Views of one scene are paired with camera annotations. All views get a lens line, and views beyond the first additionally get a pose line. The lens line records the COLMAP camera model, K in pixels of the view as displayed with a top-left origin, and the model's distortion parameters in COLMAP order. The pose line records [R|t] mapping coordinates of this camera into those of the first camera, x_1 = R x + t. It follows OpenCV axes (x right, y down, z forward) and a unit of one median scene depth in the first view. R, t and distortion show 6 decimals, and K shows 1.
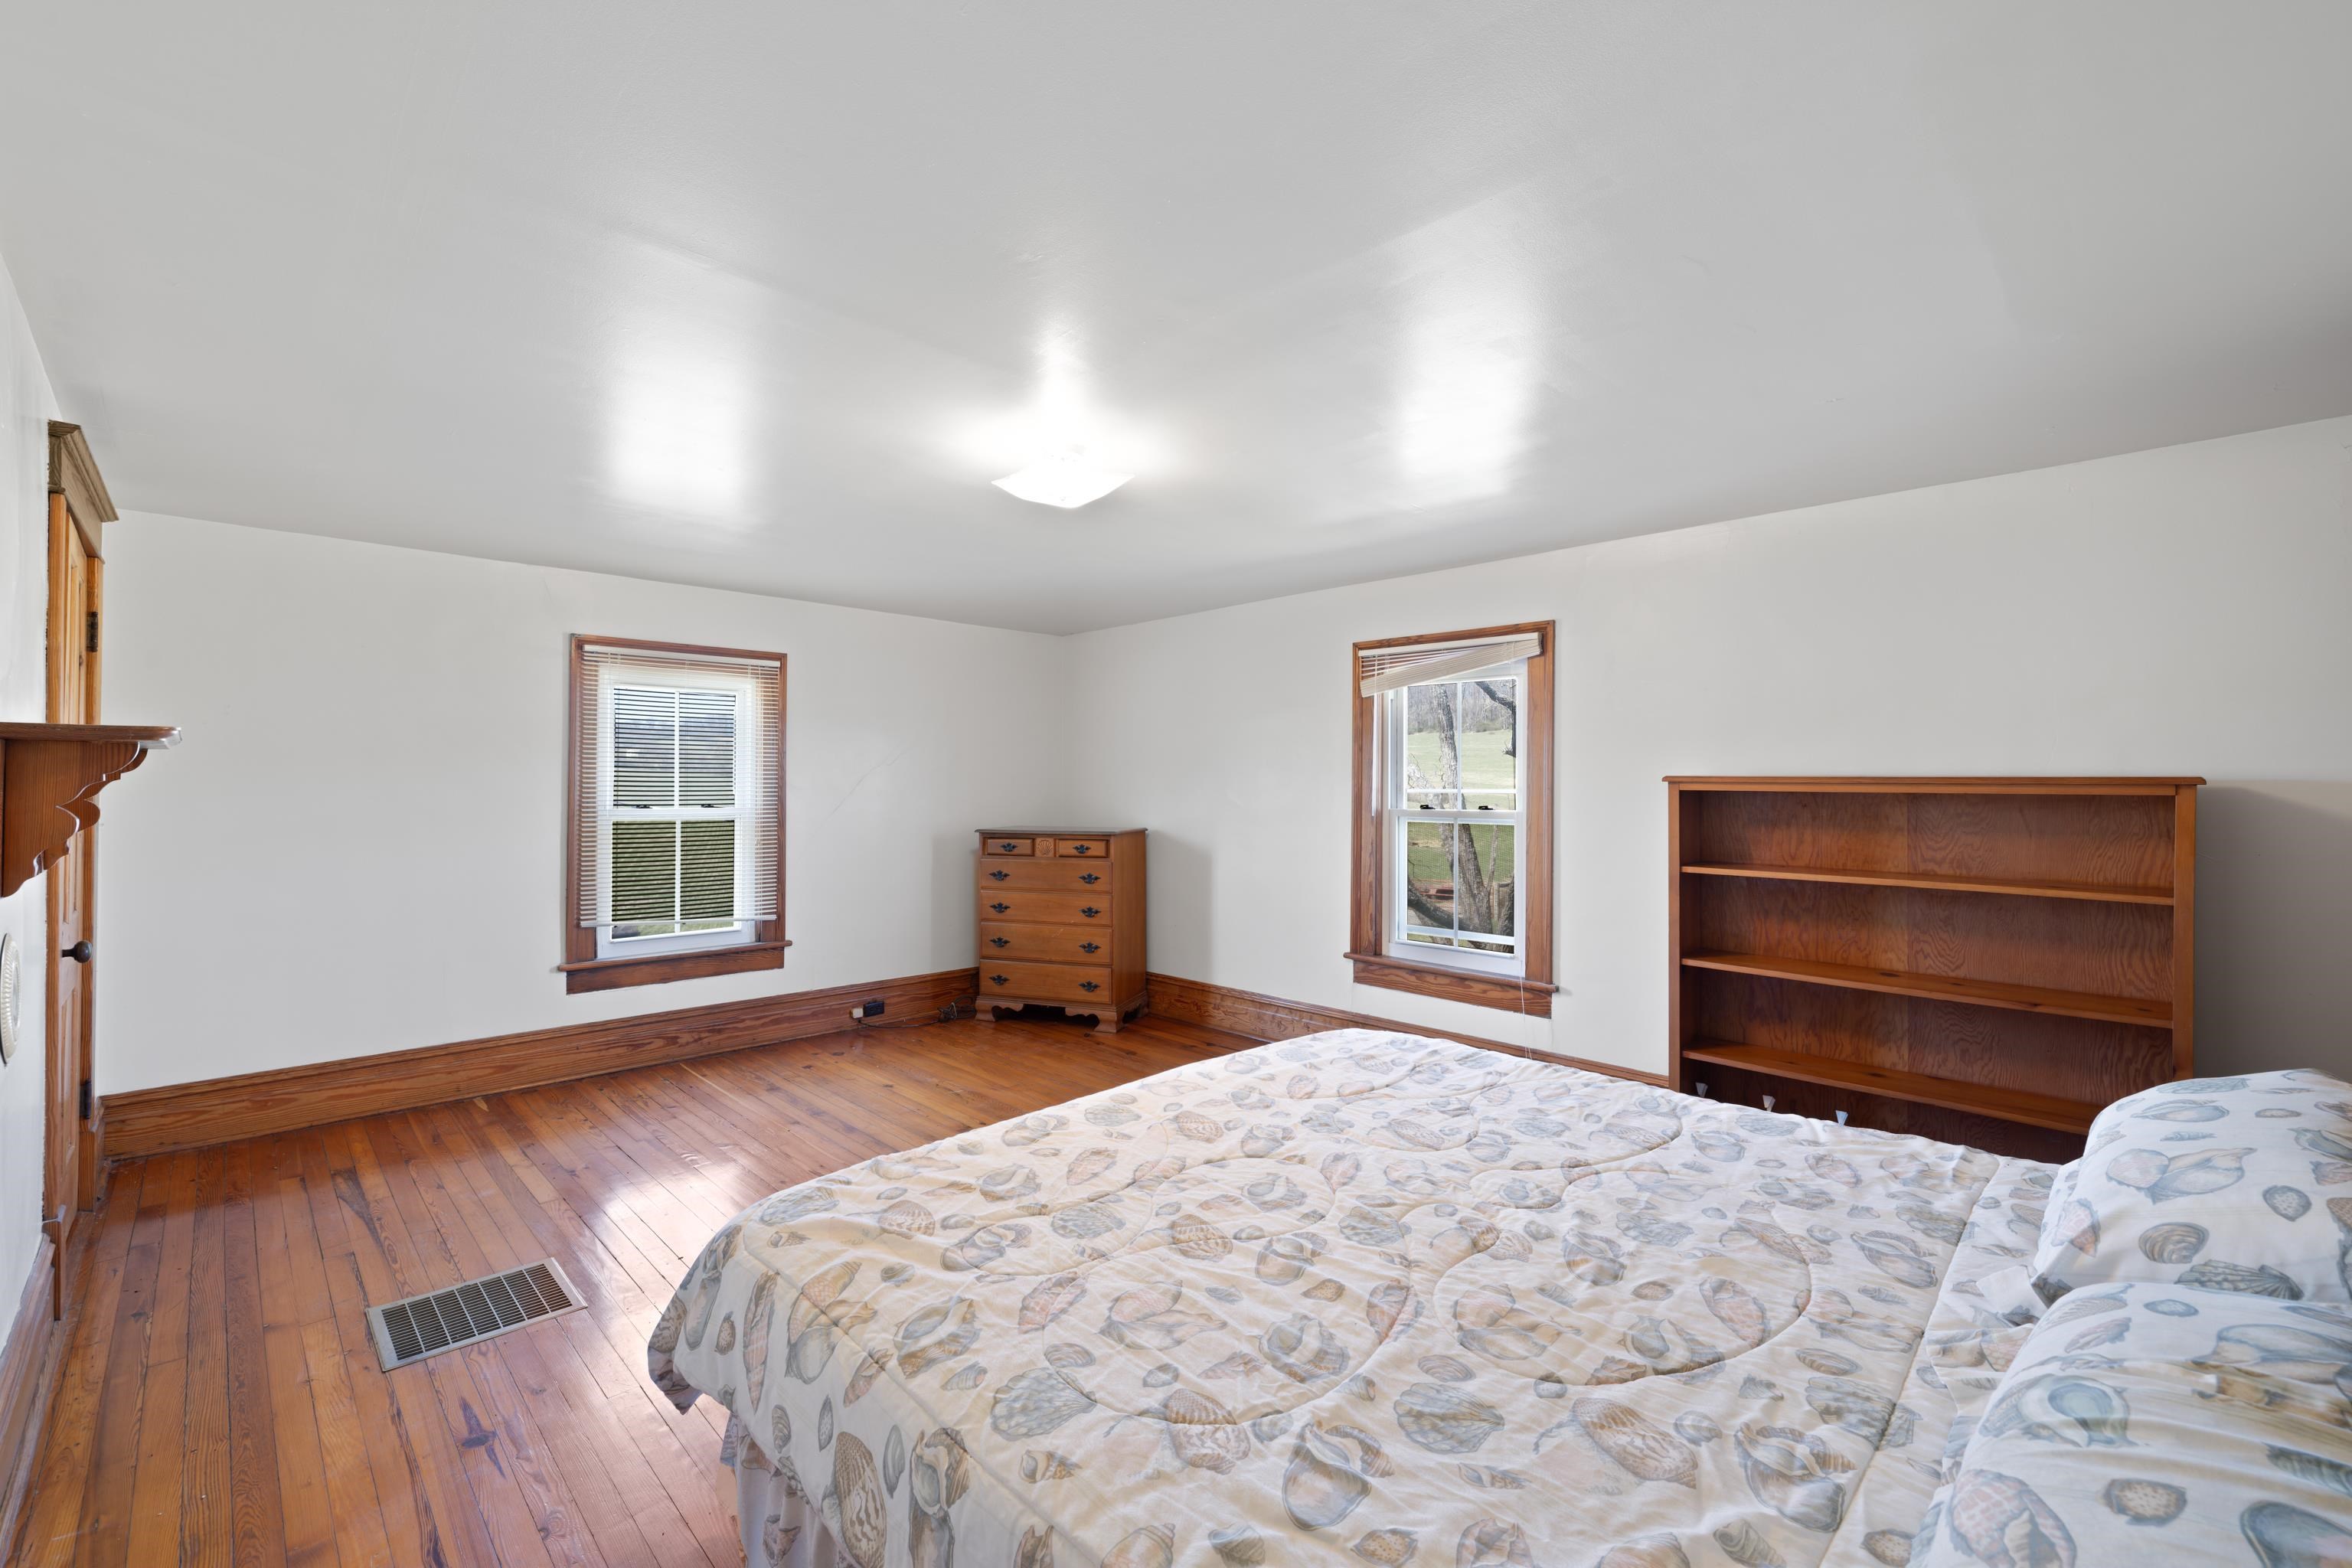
lens RADIAL K [[1006.2, 0, 1179.1], [0, 1006.2, 779.6], [0, 0, 1]] dist [-0.000849, -0.000021]
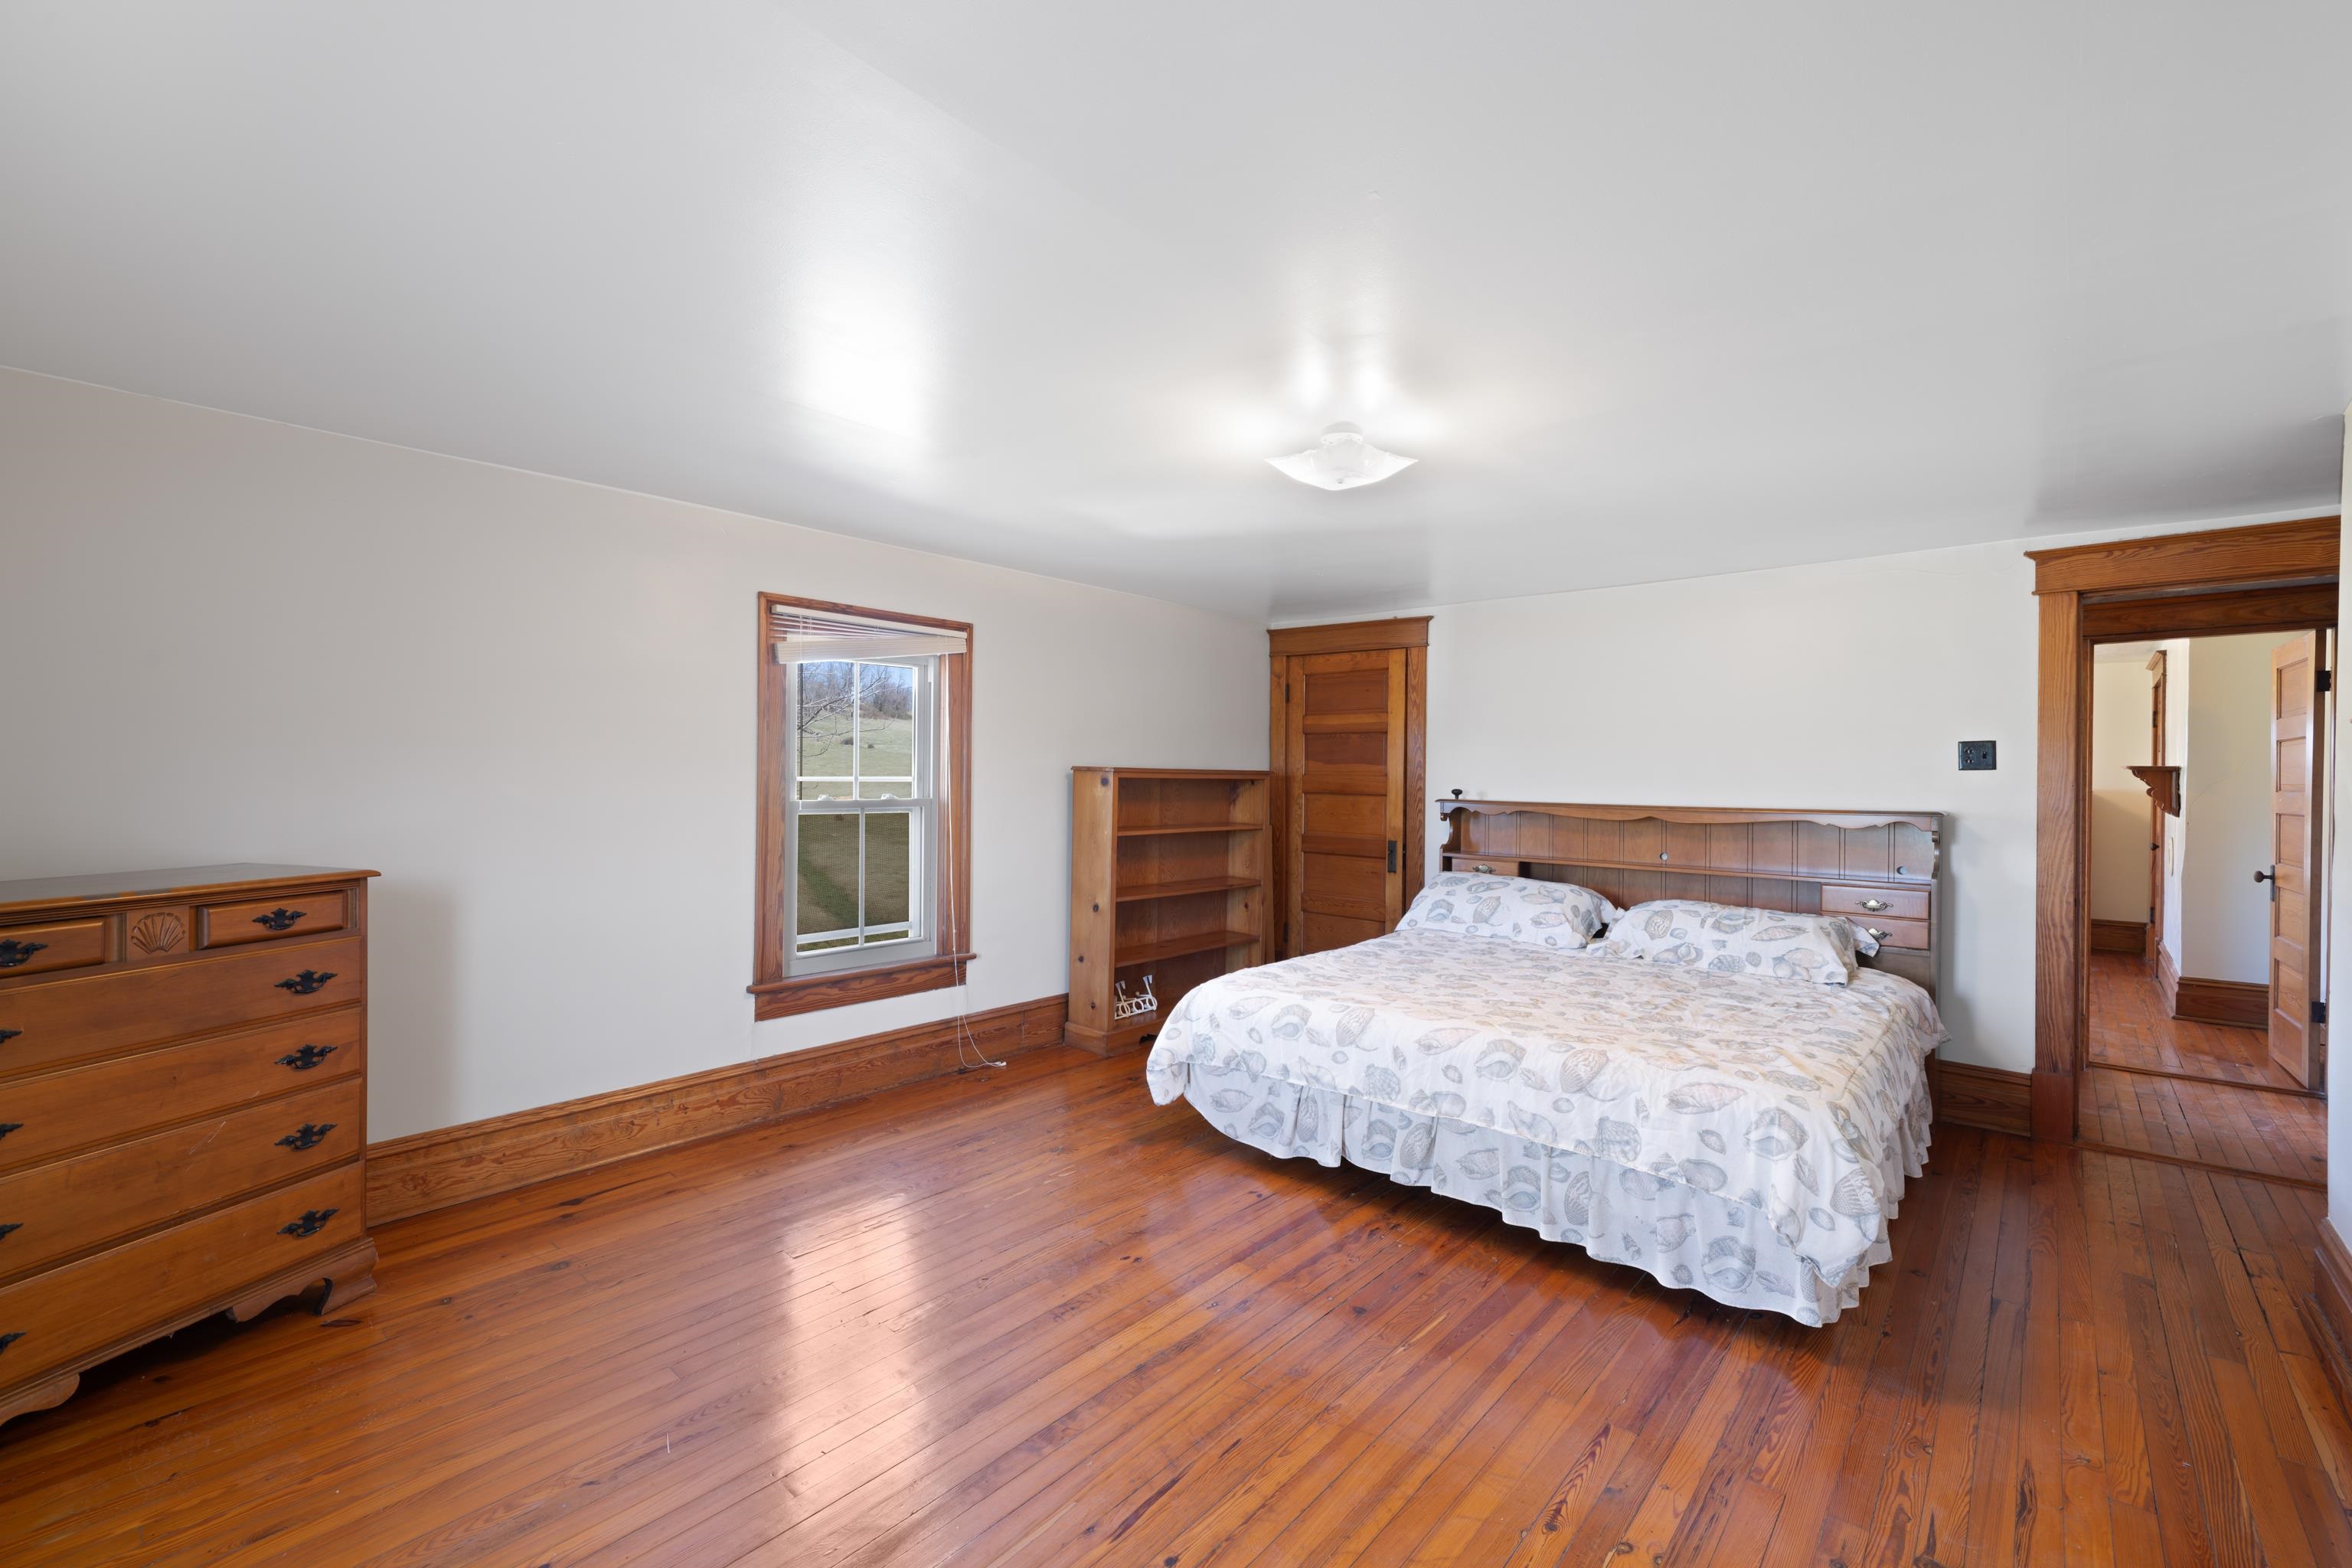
lens RADIAL K [[1006.2, 0, 1170.3], [0, 1006.2, 786.0], [0, 0, 1]] dist [-0.000849, -0.000021]
pose [[-0.085102, -0.013768, 0.996277, -0.637069], [-0.008088, 0.999881, 0.013126, 0.003116], [-0.996339, -0.006941, -0.085203, 0.743383]]
